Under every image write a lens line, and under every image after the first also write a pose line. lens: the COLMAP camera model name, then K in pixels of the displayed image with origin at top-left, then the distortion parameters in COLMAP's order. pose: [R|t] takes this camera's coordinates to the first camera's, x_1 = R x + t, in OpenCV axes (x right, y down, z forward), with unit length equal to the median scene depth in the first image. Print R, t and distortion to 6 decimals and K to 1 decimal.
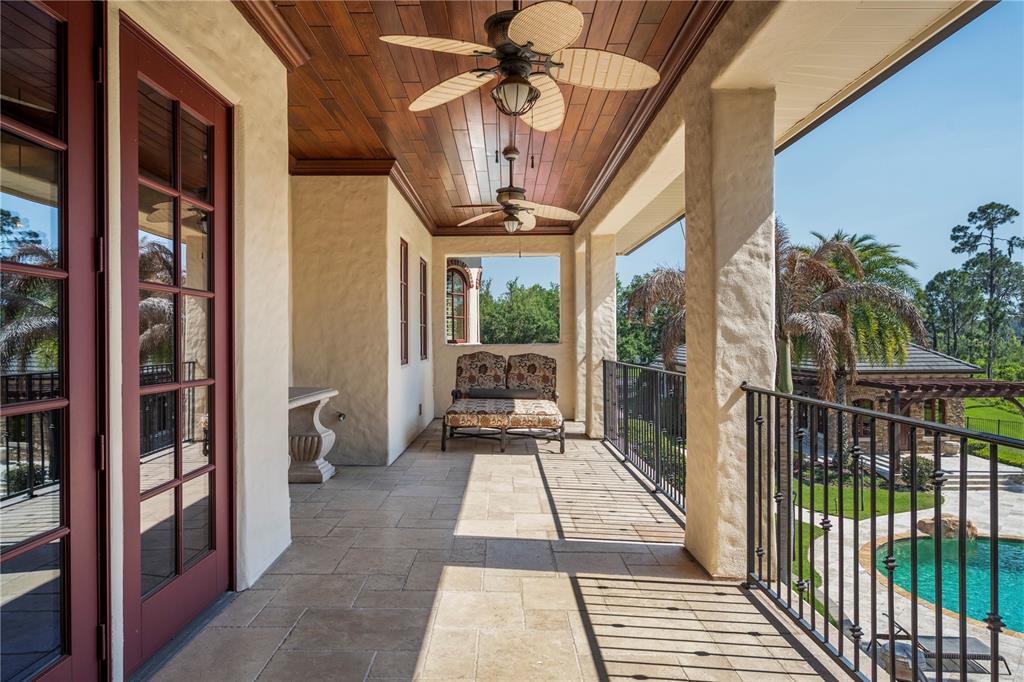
lens RADIAL K [[619.1, 0, 512.0], [0, 619.1, 341.0], [0, 0, 1]] dist [-0.001716, -0.000406]
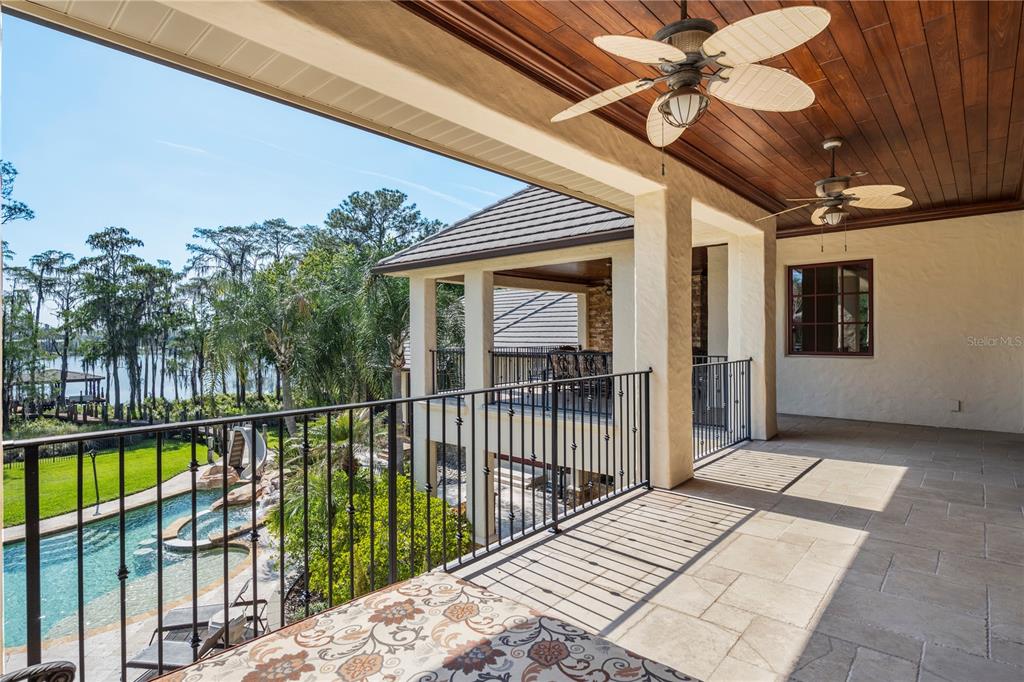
lens RADIAL K [[519.6, 0, 512.0], [0, 519.6, 341.0], [0, 0, 1]] dist [-0.001268, -0.000433]
pose [[-0.730508, -0.006139, 0.682877, -0.250830], [0.004754, 0.999890, 0.014074, -0.021287], [-0.682888, 0.013528, -0.730398, 2.013898]]
